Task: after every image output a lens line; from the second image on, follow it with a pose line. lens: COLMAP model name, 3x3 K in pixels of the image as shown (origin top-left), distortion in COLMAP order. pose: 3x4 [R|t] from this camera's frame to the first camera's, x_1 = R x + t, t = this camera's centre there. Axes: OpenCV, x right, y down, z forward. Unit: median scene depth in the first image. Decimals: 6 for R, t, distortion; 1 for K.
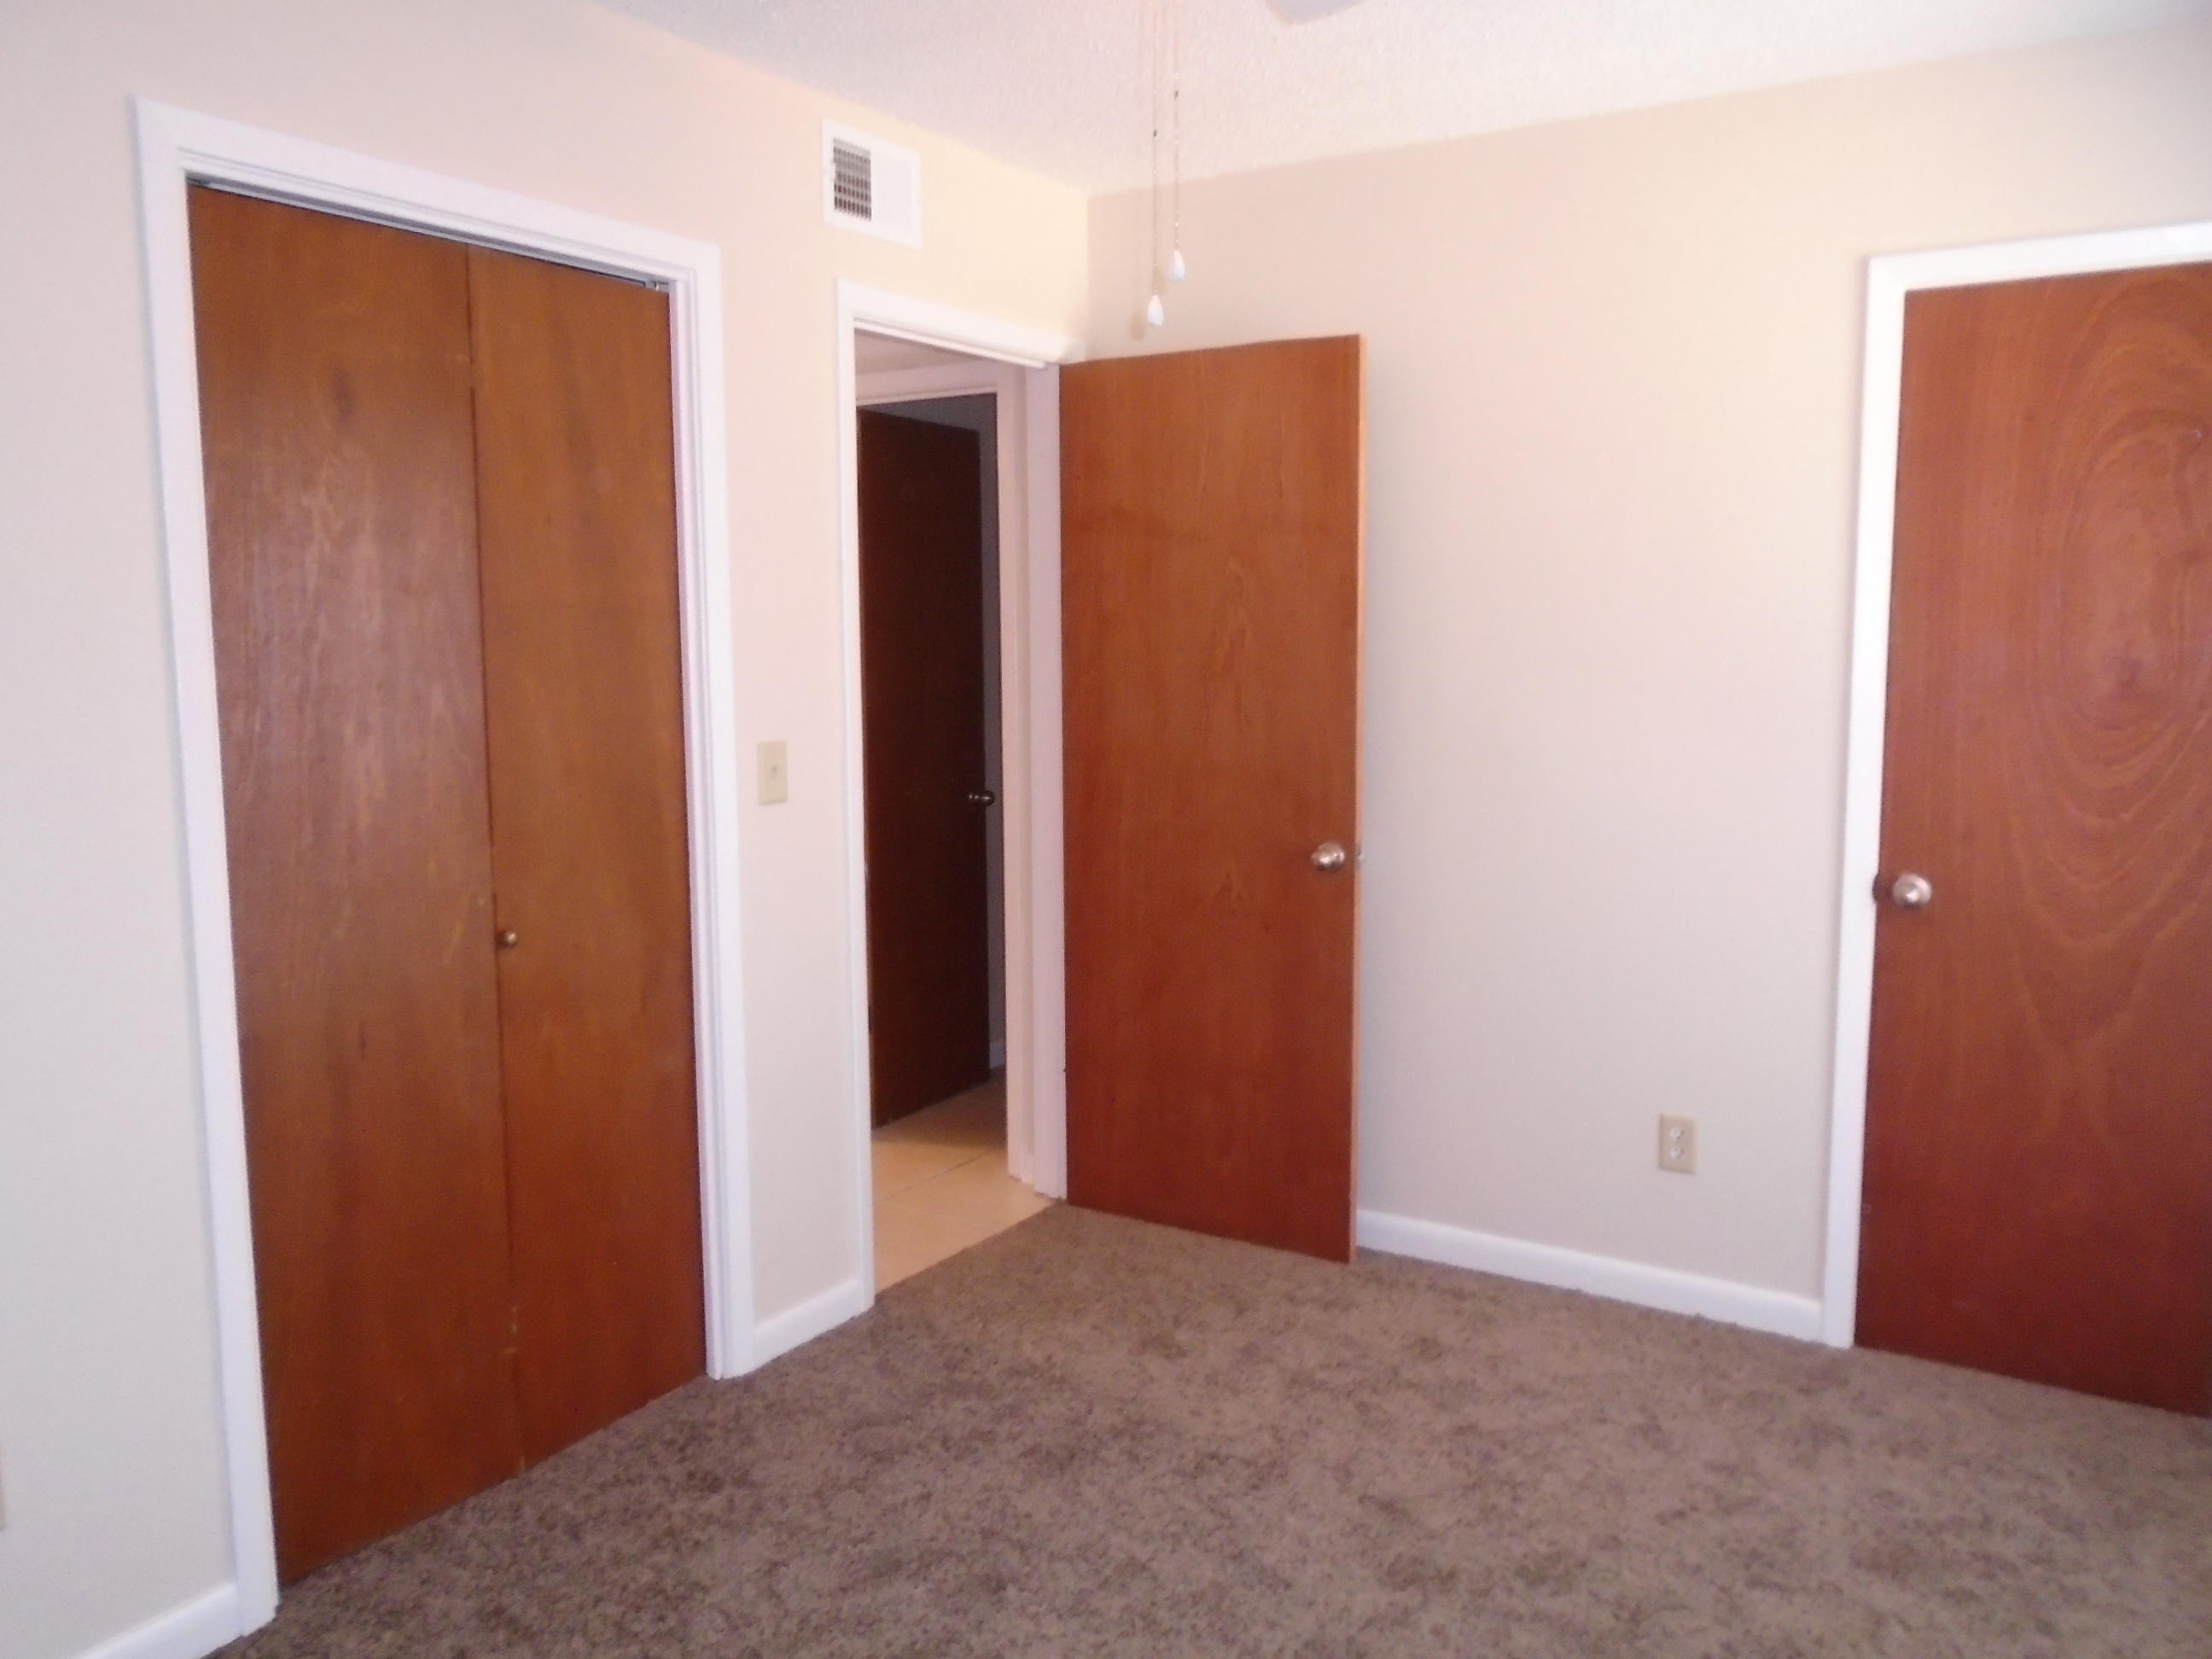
lens RADIAL K [[1689.1, 0, 1109.0], [0, 1689.1, 832.5], [0, 0, 1]] dist [-0.024753, 0.017371]
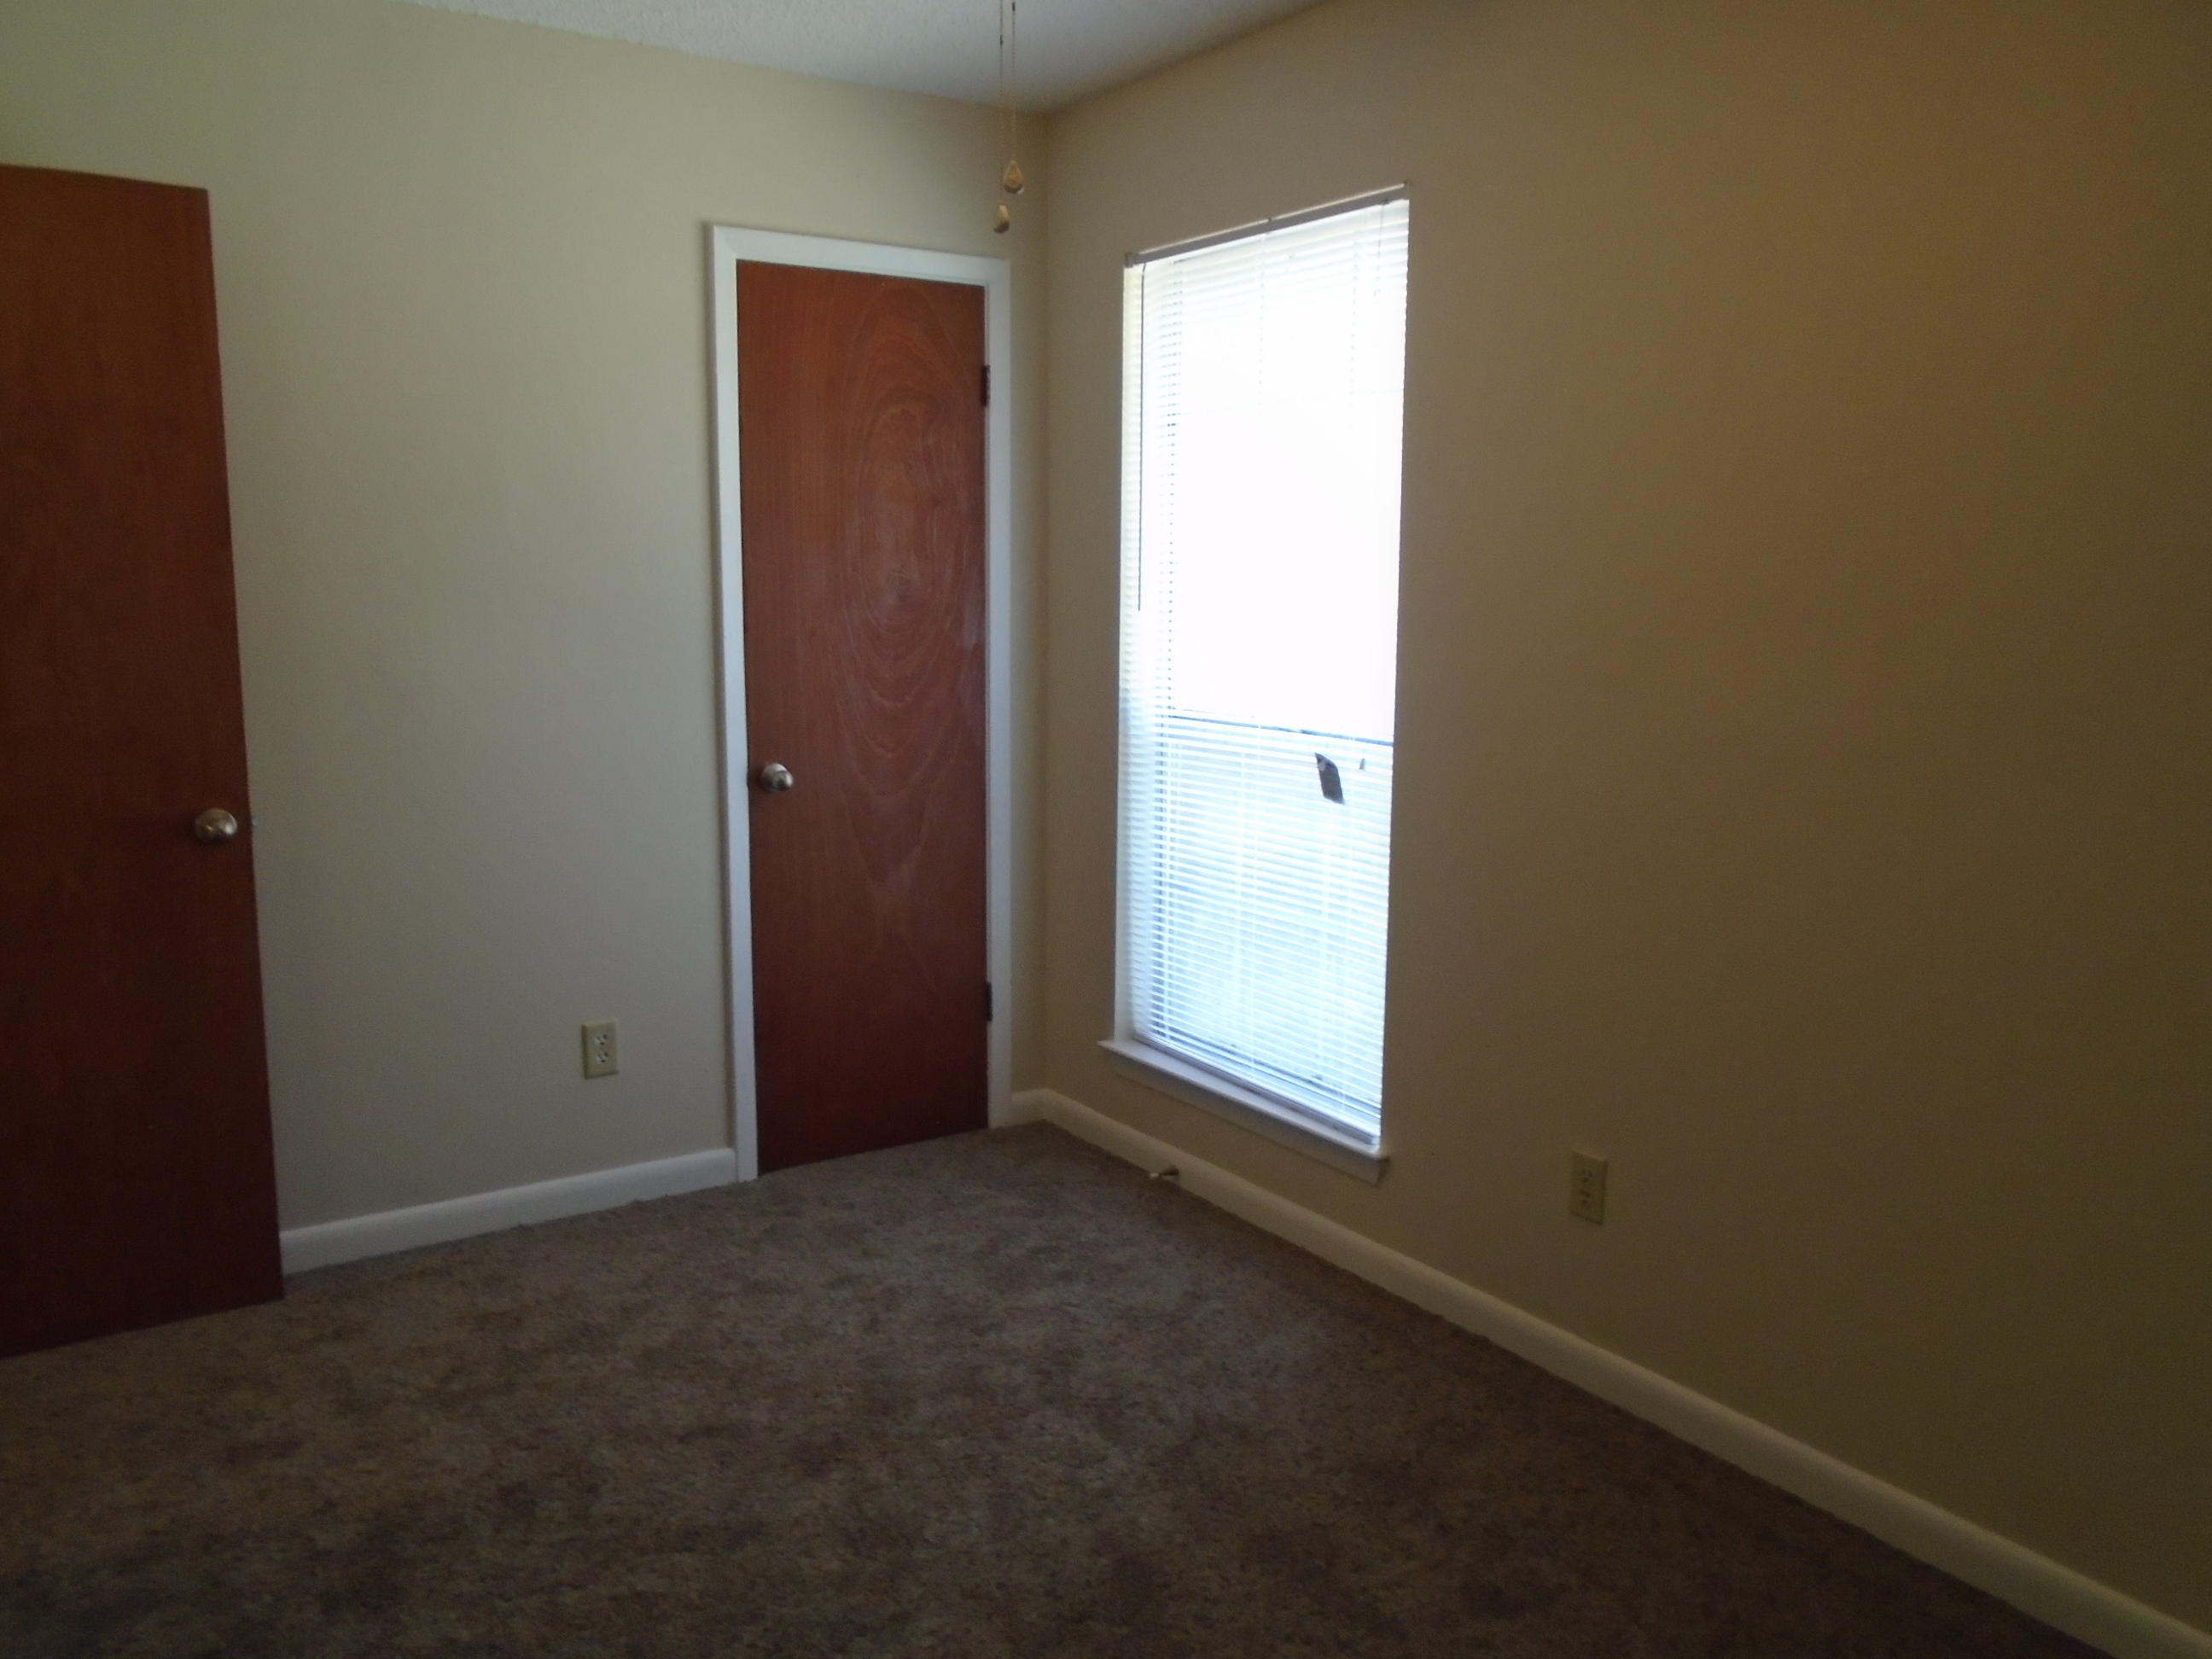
lens RADIAL K [[1689.1, 0, 1104.3], [0, 1689.1, 827.2], [0, 0, 1]] dist [-0.024753, 0.017371]
pose [[0.406128, -0.138269, 0.903295, -0.524682], [0.105184, 0.988990, 0.104095, -0.031084], [-0.907742, 0.052736, 0.416200, 0.311695]]
